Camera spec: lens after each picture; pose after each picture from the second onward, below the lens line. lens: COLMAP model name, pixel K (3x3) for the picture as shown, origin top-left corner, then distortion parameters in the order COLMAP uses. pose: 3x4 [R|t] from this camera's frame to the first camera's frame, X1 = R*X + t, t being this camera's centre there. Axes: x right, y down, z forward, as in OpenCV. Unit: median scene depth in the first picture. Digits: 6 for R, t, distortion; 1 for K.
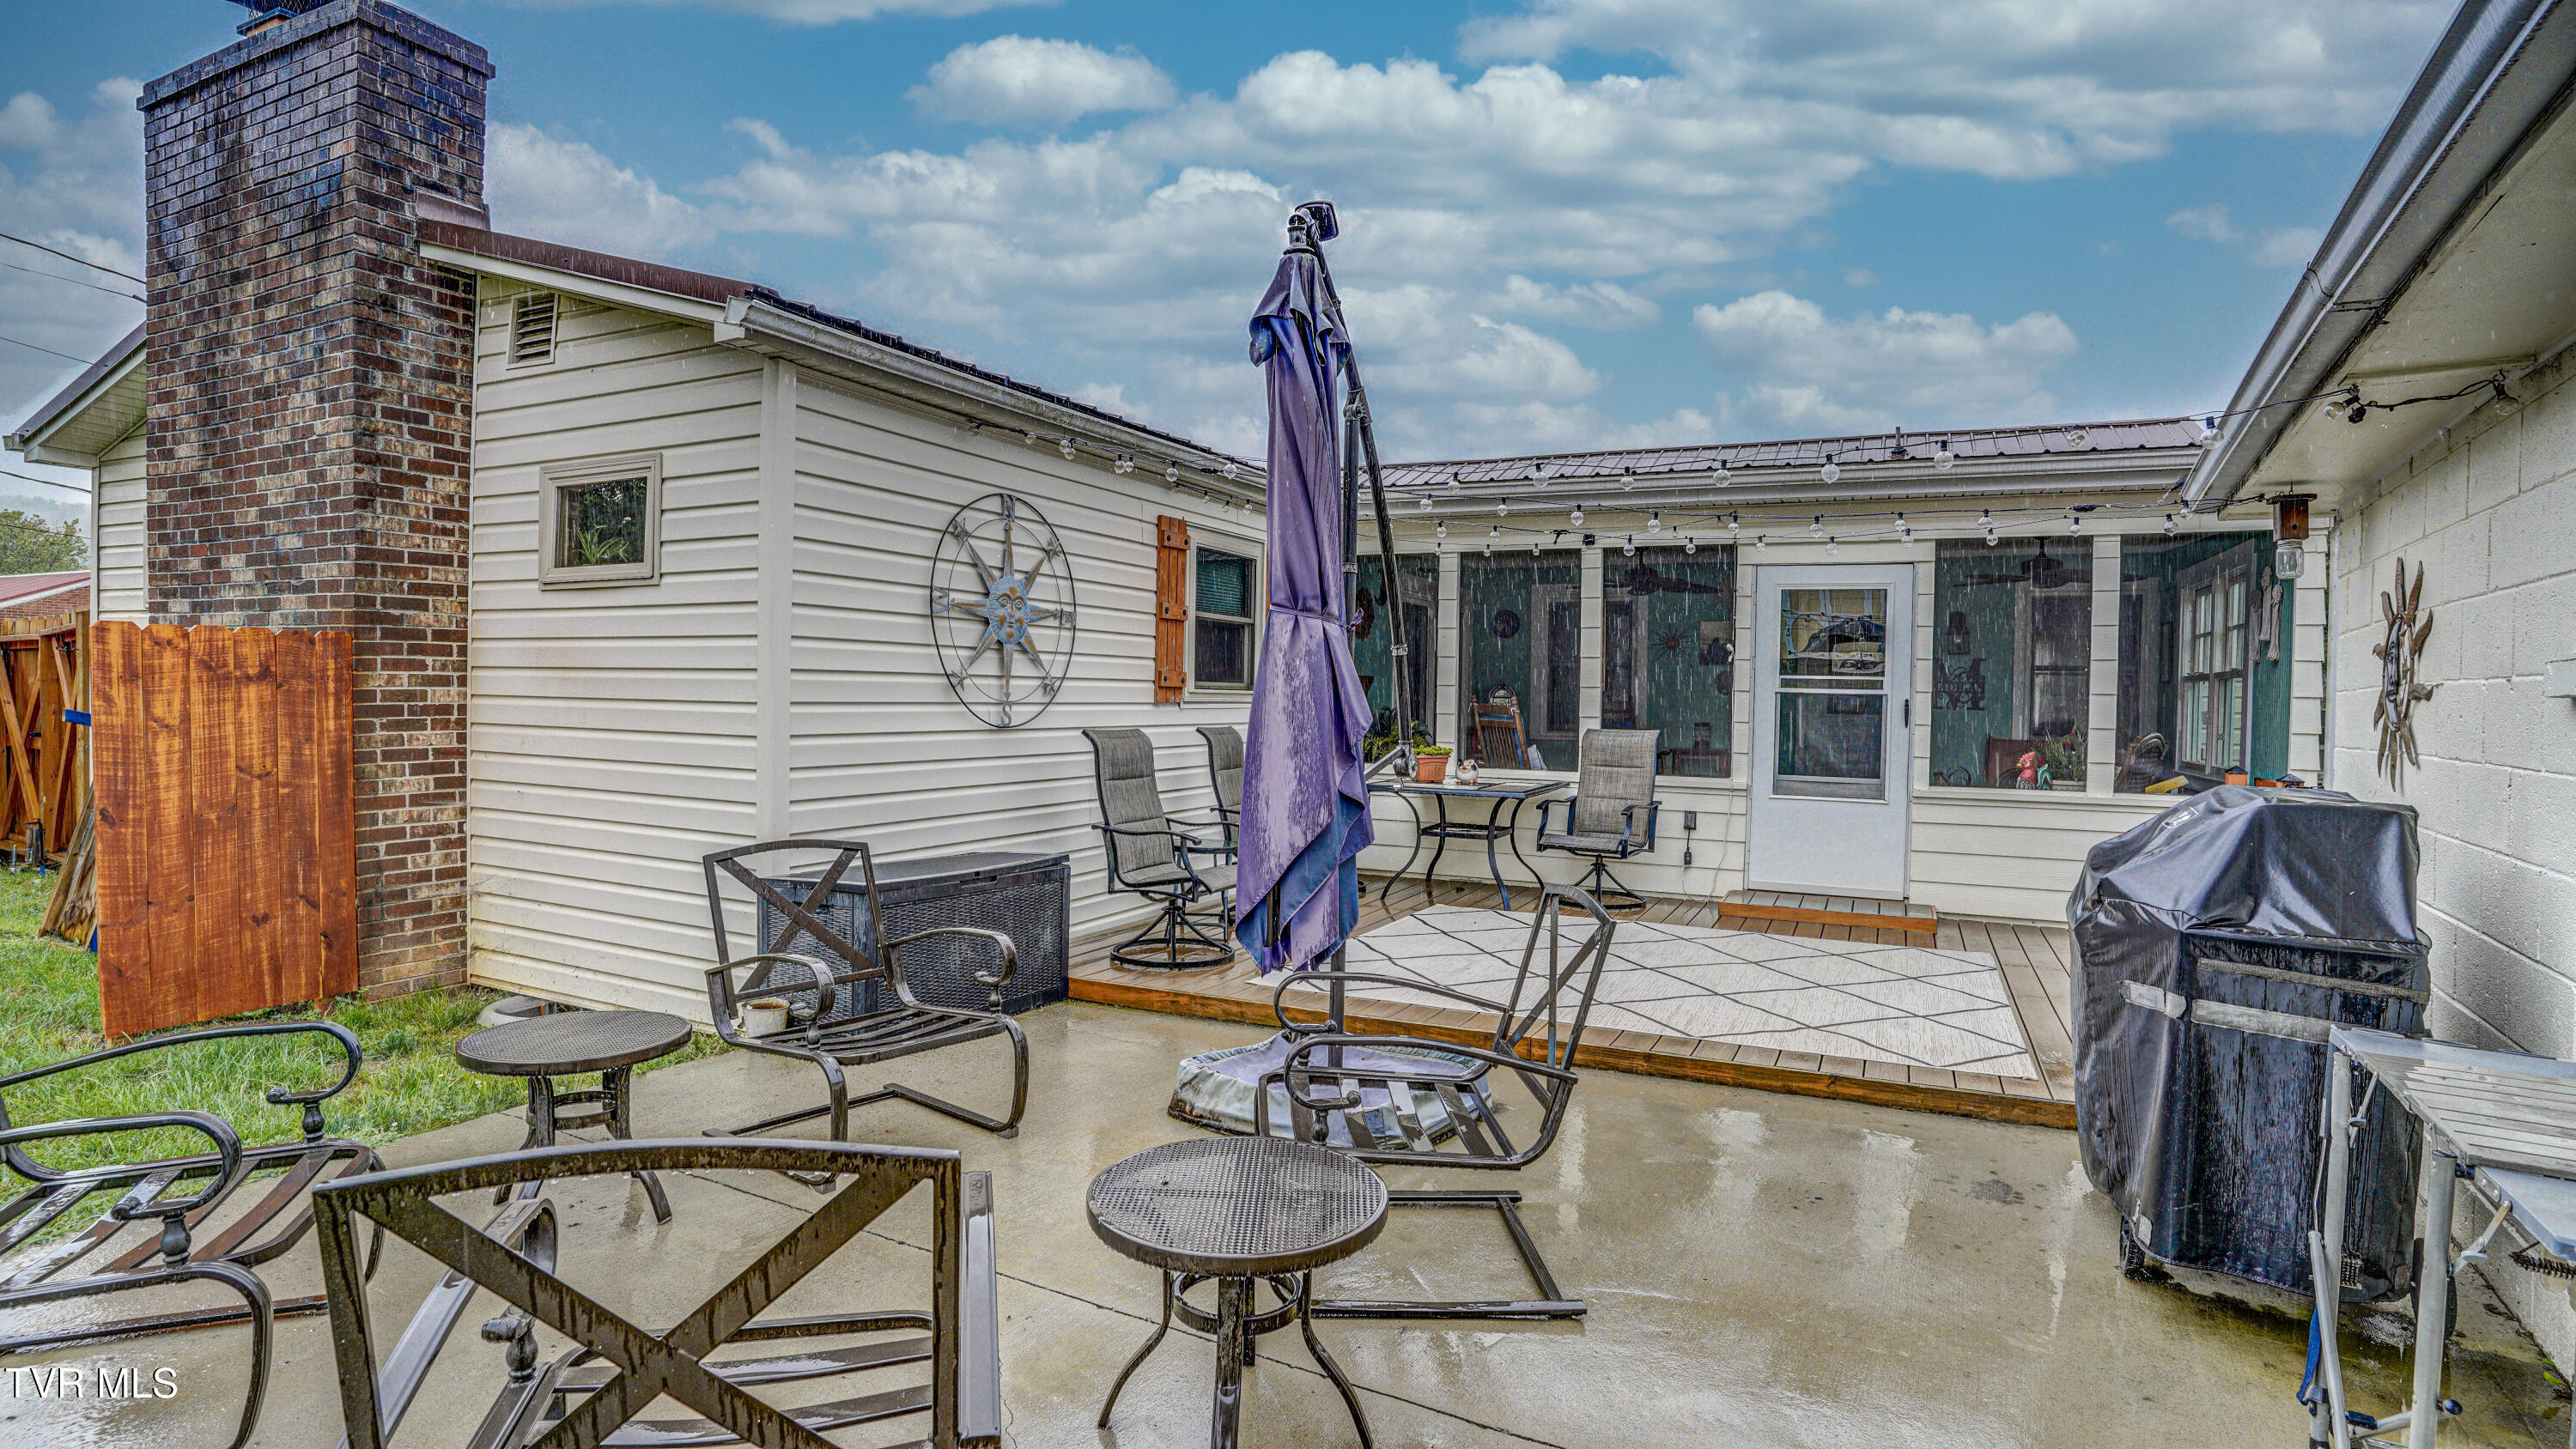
lens RADIAL K [[1270.0, 0, 1302.1], [0, 1270.0, 735.1], [0, 0, 1]] dist [-0.075733, 0.031856]
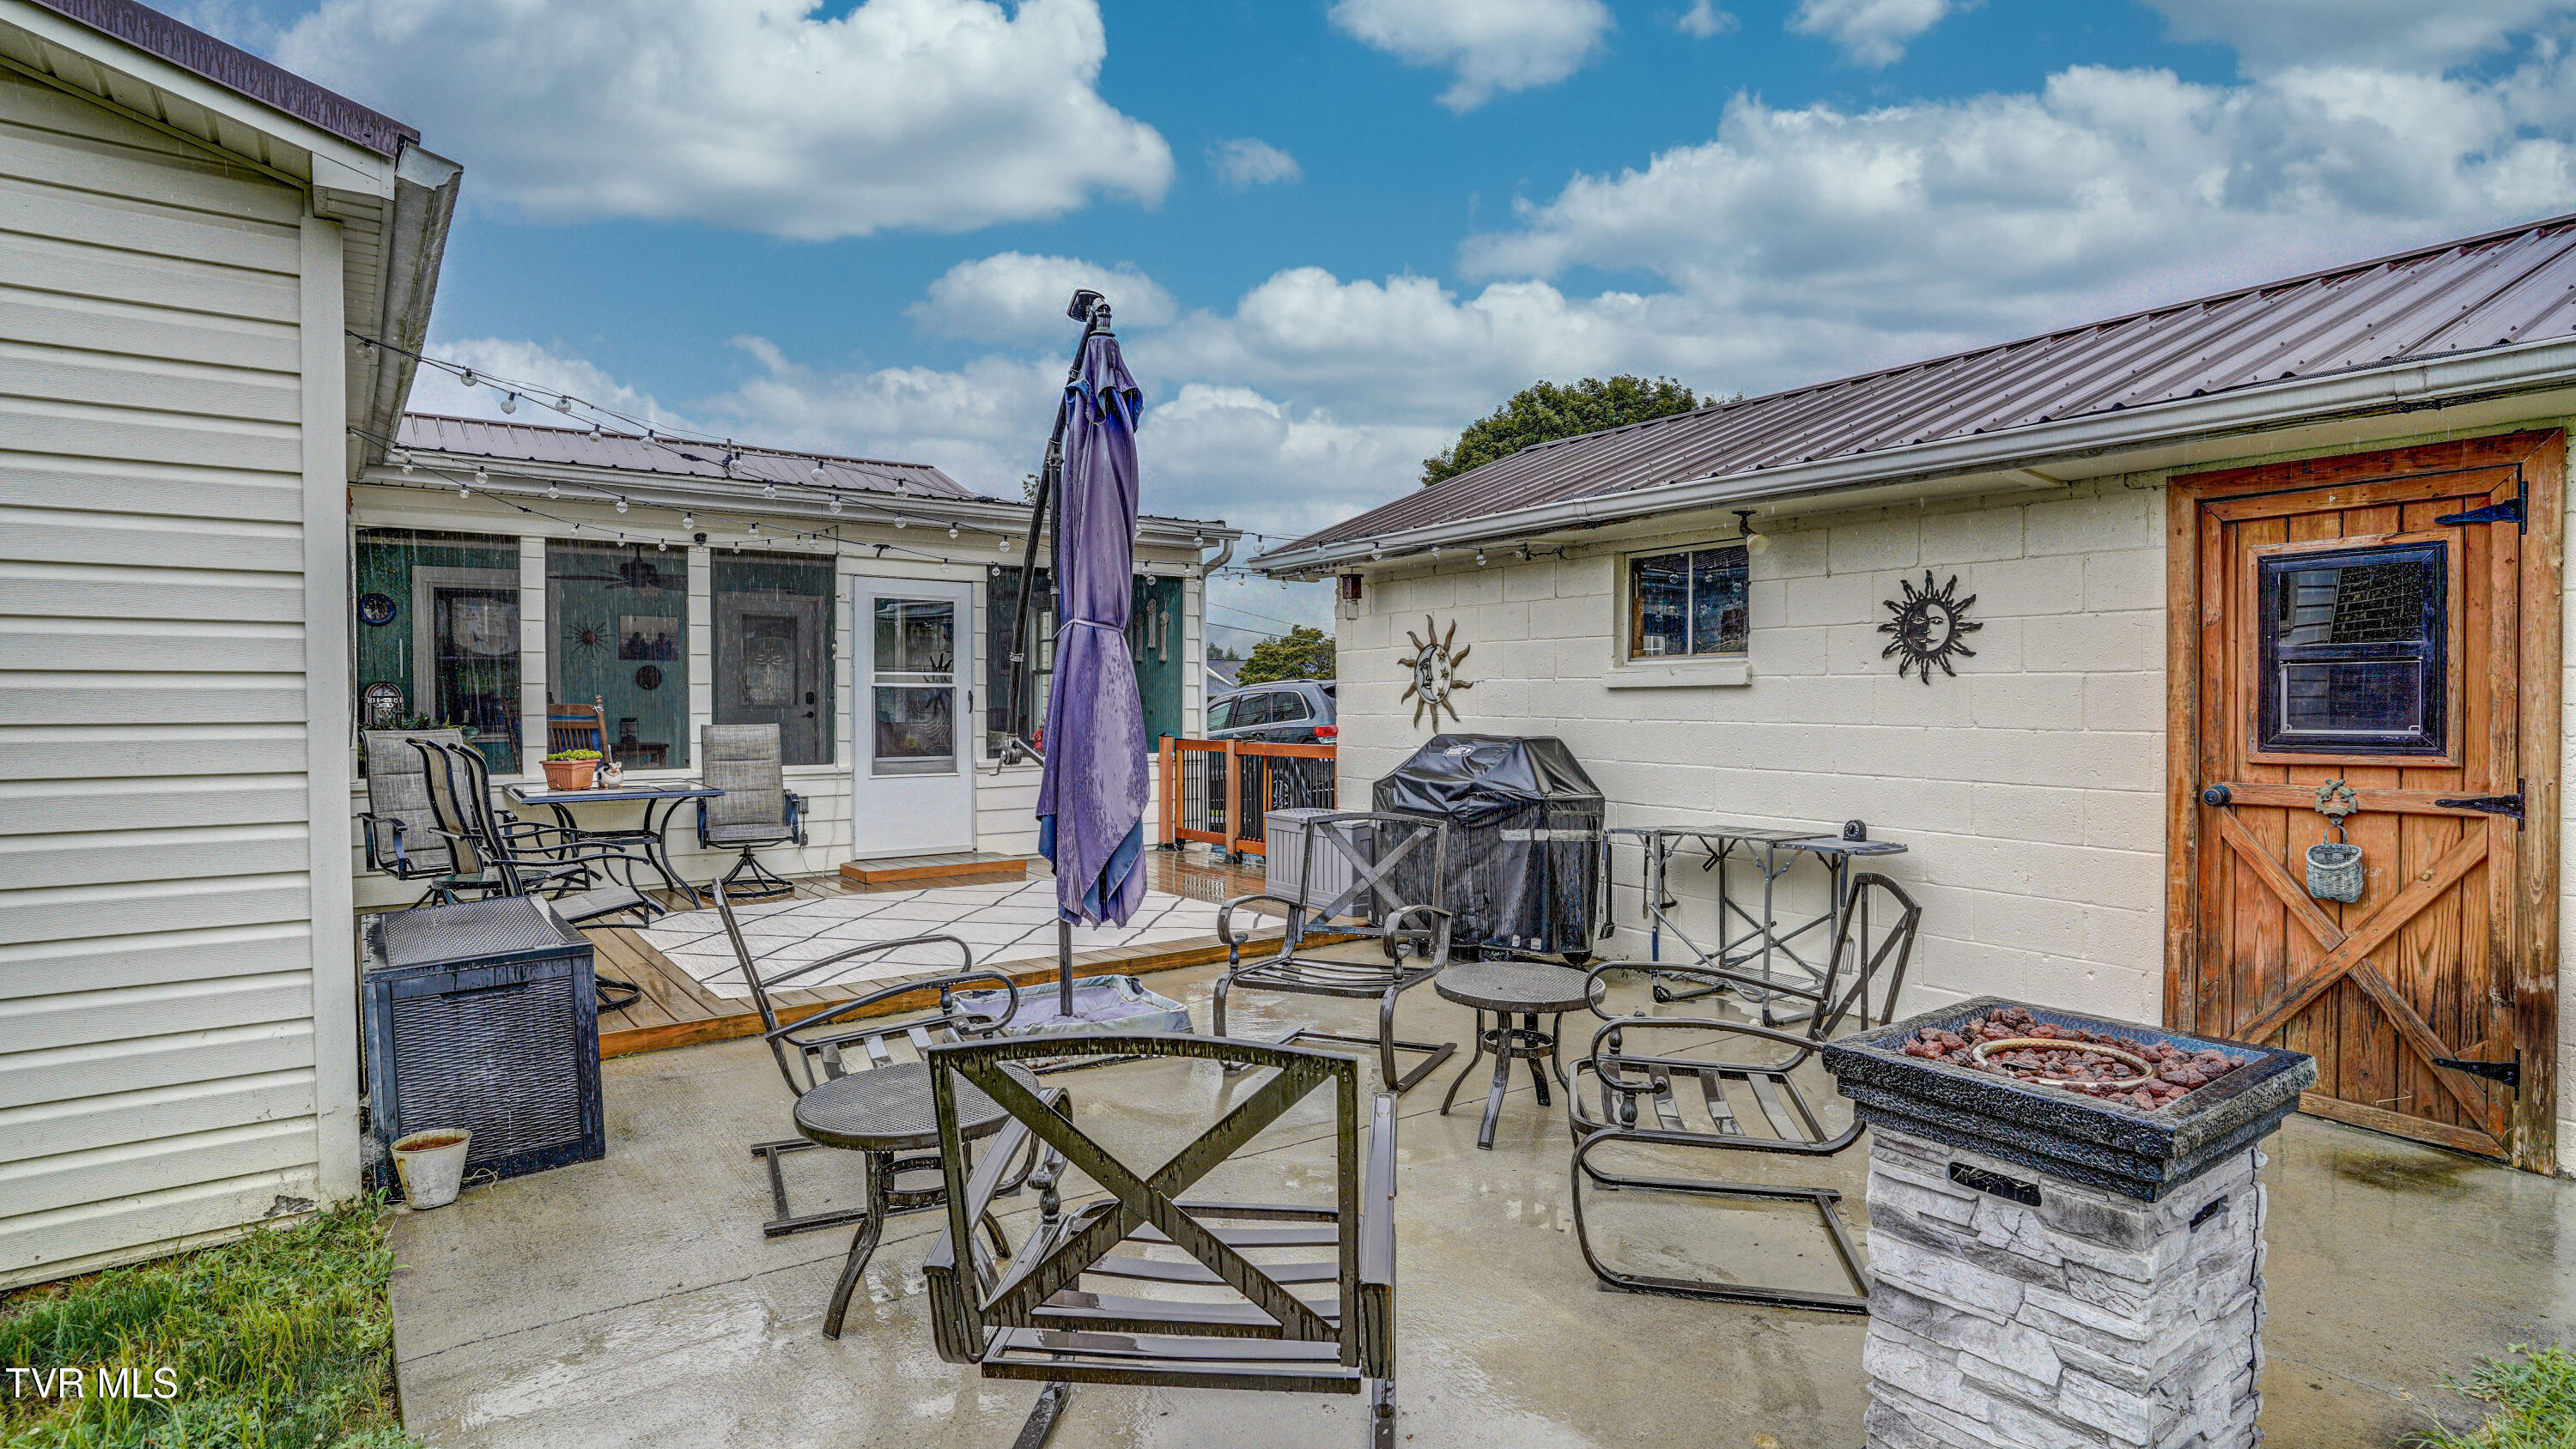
lens RADIAL K [[1270.0, 0, 1291.7], [0, 1270.0, 729.0], [0, 0, 1]] dist [-0.075733, 0.031856]
pose [[0.451761, -0.042225, 0.891139, -0.516775], [0.038400, 0.998874, 0.027863, -0.013581], [-0.891312, 0.021633, 0.452874, 0.146516]]
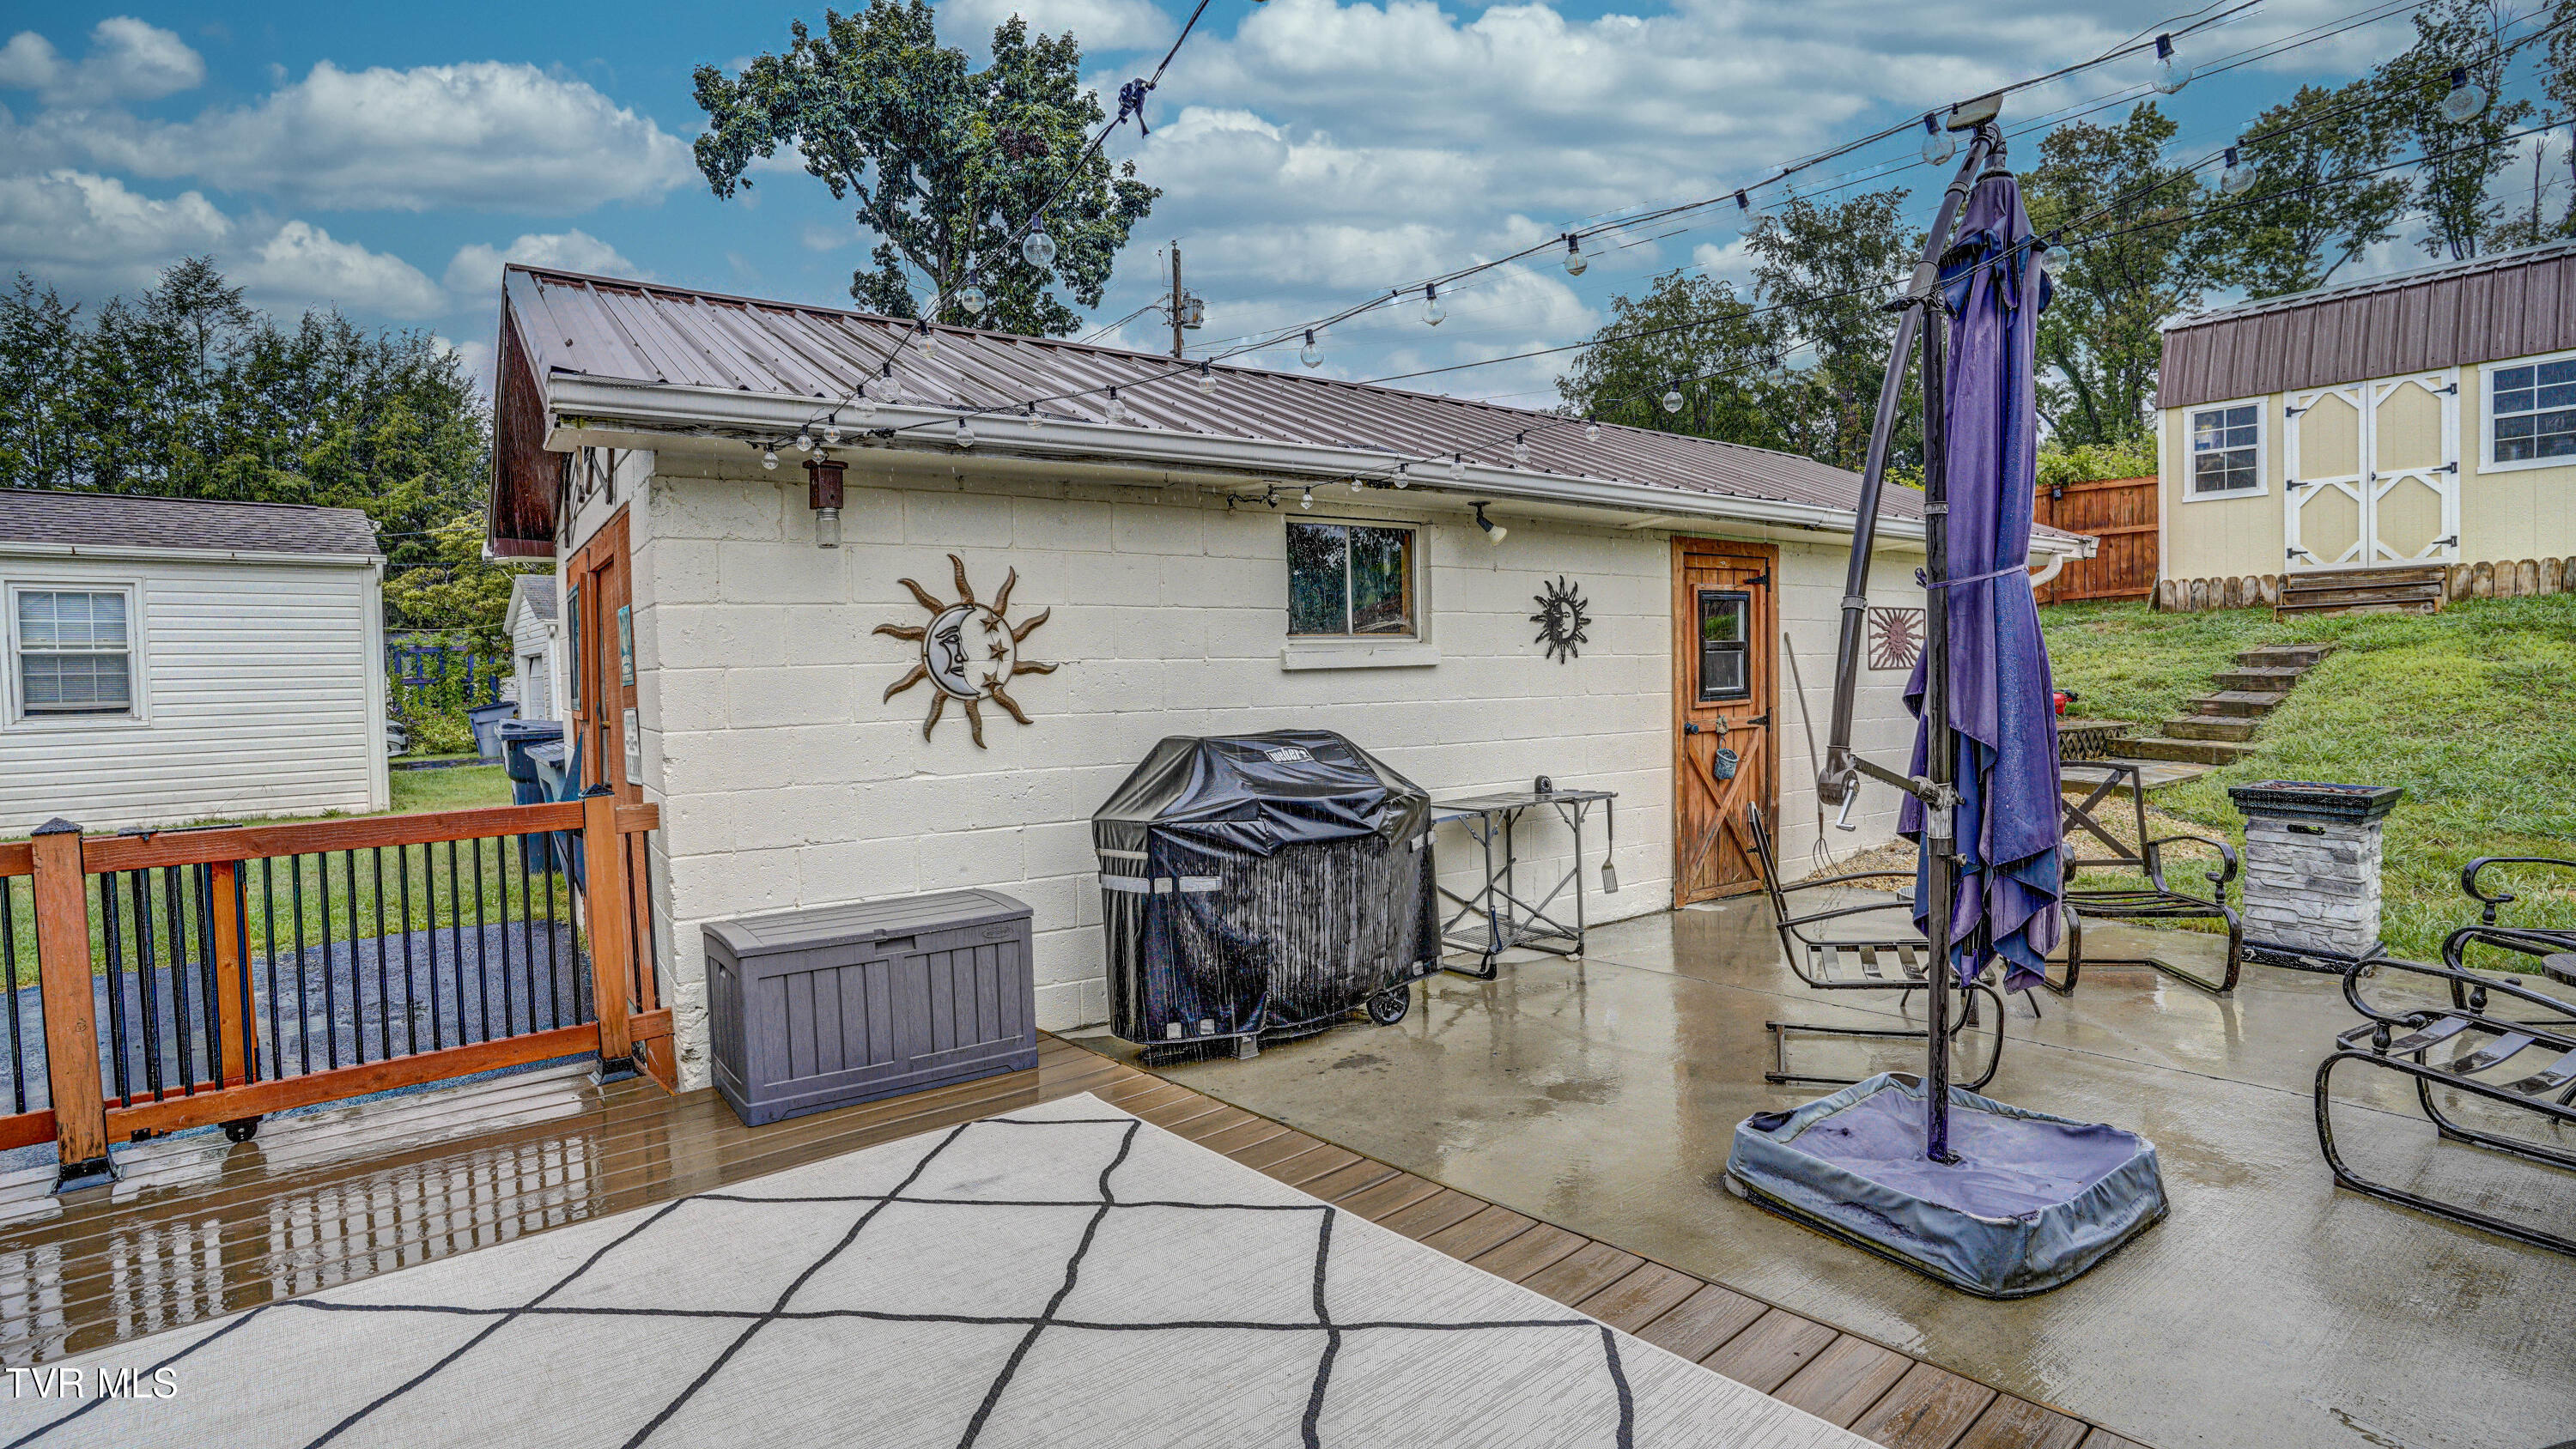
lens RADIAL K [[1270.0, 0, 1291.4], [0, 1270.0, 722.2], [0, 0, 1]] dist [-0.075733, 0.031856]
pose [[-0.915083, -0.017321, 0.402894, 0.050199], [0.015086, 0.996907, 0.077123, -0.036055], [-0.402984, 0.076652, -0.911991, 1.022084]]
